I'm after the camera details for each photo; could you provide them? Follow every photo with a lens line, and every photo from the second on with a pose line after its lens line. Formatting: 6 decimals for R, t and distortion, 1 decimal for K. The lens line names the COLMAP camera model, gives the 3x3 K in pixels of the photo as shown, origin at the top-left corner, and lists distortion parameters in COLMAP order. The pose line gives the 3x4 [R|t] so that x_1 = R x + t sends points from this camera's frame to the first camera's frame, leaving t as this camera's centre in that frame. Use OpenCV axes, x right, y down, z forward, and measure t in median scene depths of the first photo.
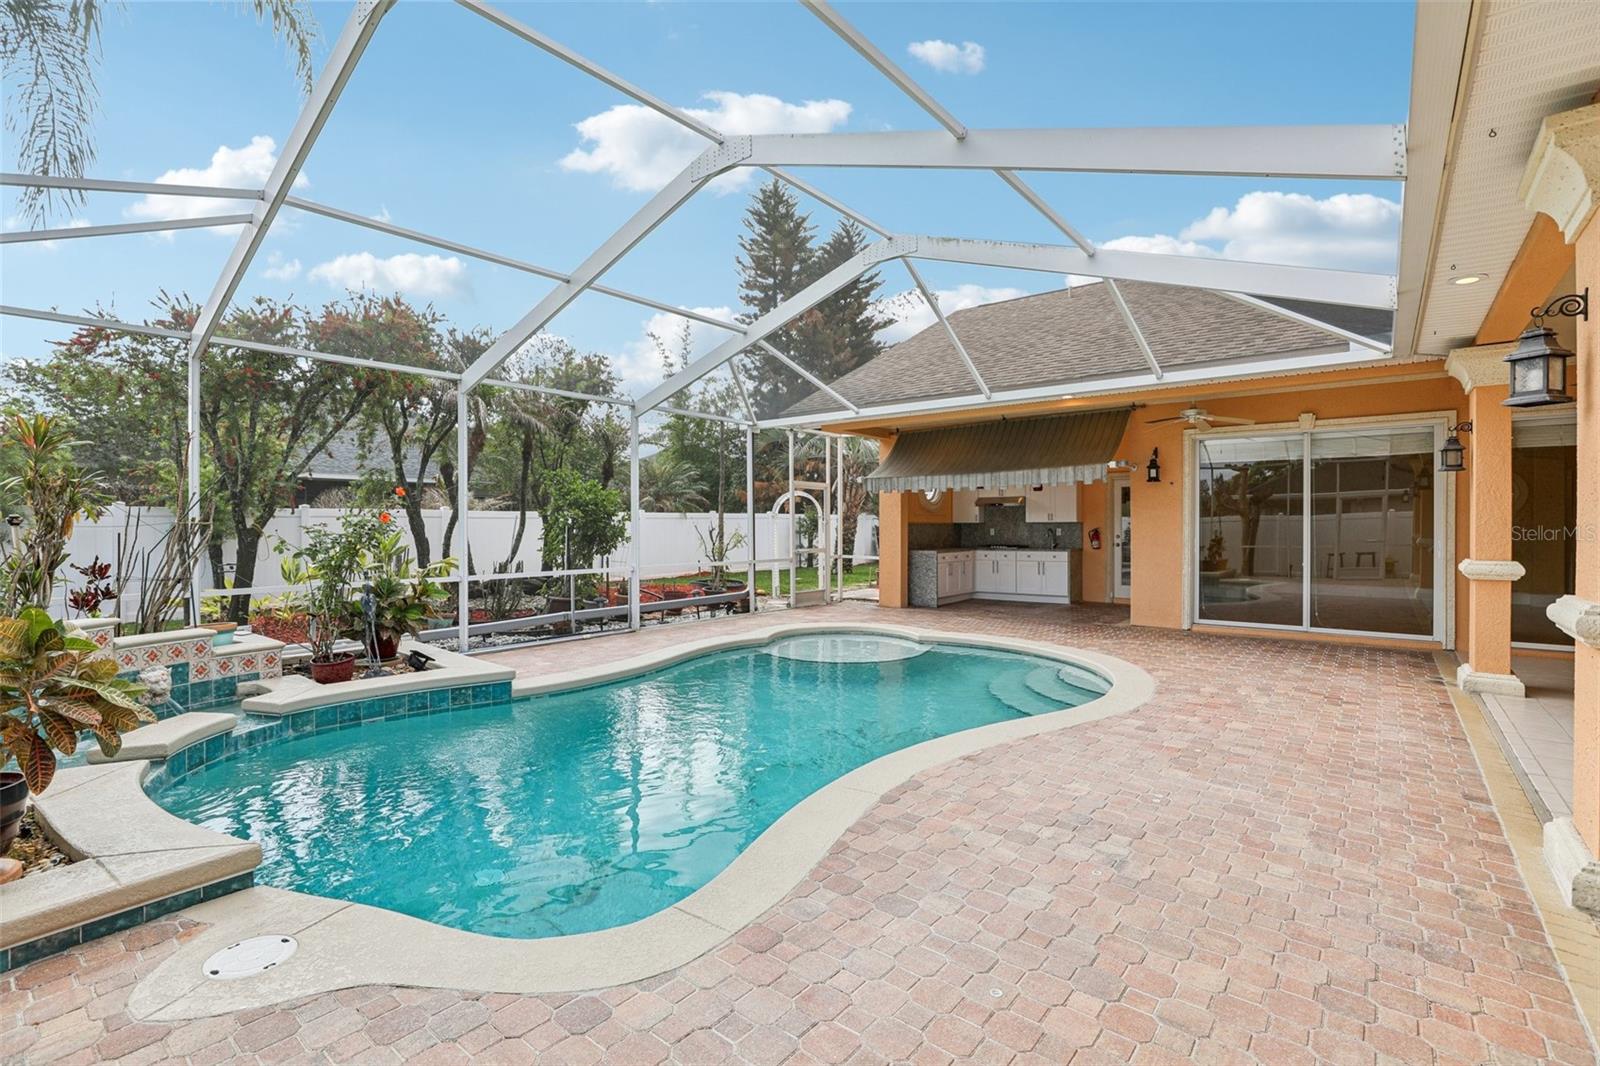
lens RADIAL K [[724.7, 0, 804.6], [0, 724.7, 531.3], [0, 0, 1]] dist [-0.027665, -0.000519]
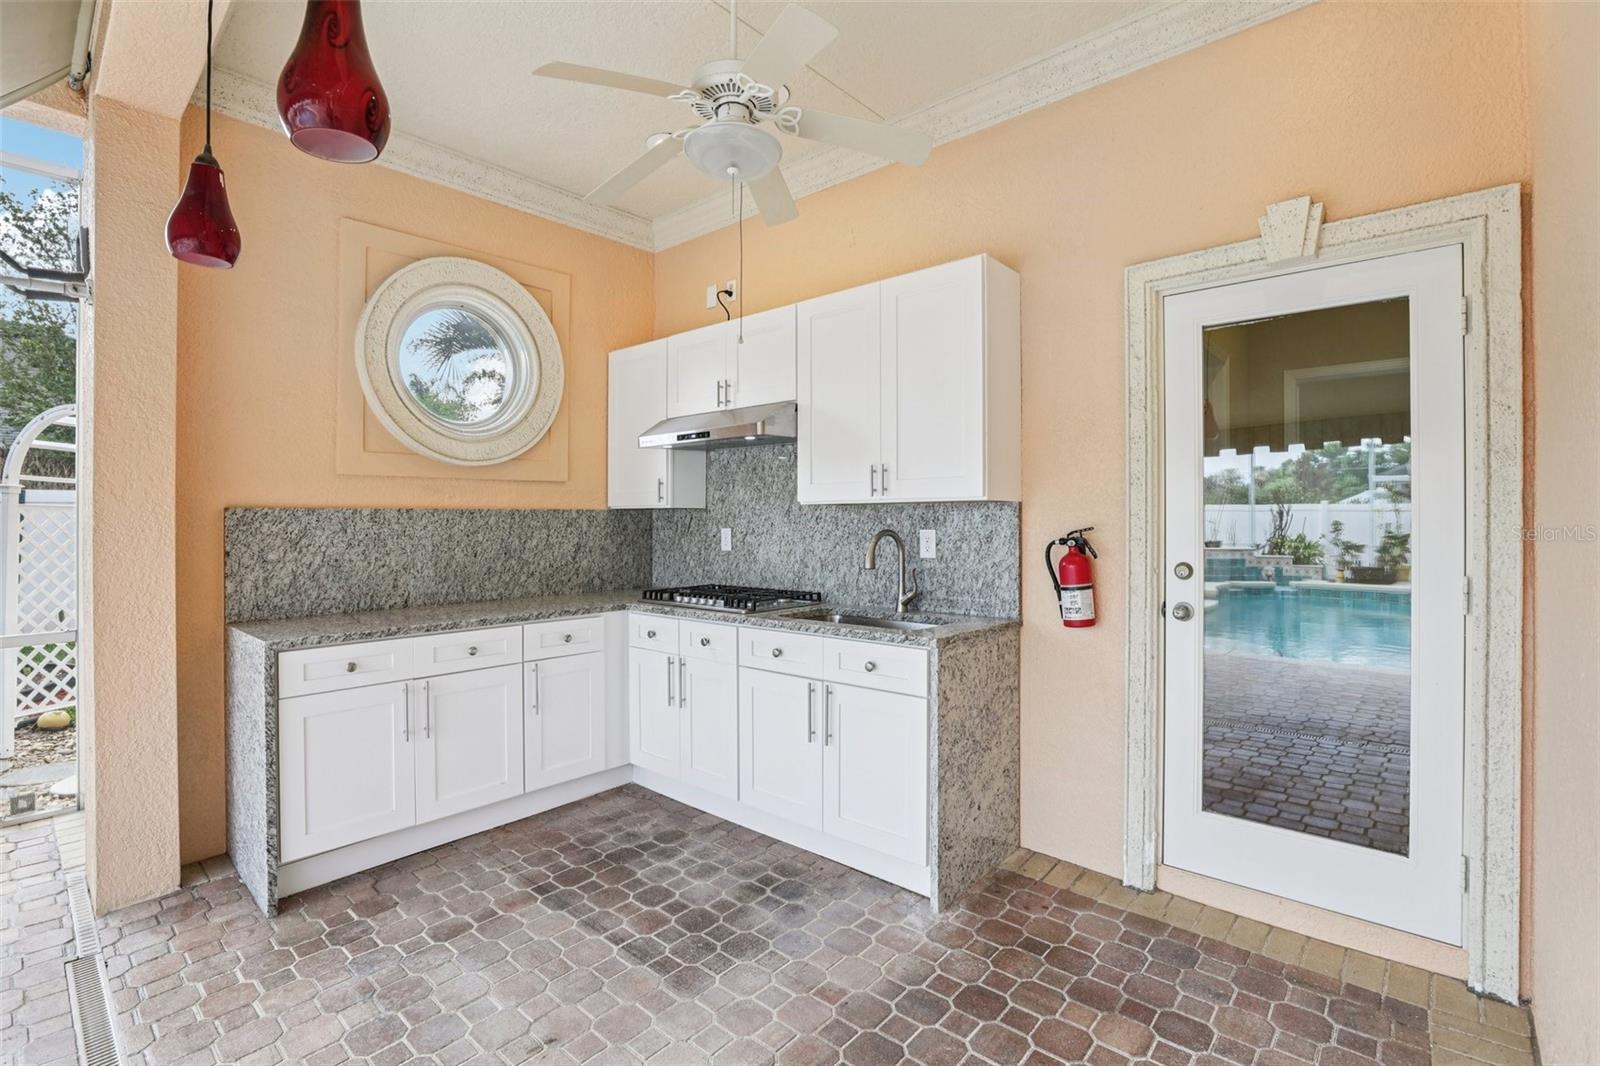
lens RADIAL K [[724.7, 0, 794.7], [0, 724.7, 526.7], [0, 0, 1]] dist [-0.027665, -0.000519]
pose [[0.997479, -0.000310, -0.070961, 0.326169], [0.000559, 0.999994, 0.003485, -0.005459], [0.070960, -0.003516, 0.997473, 0.760900]]
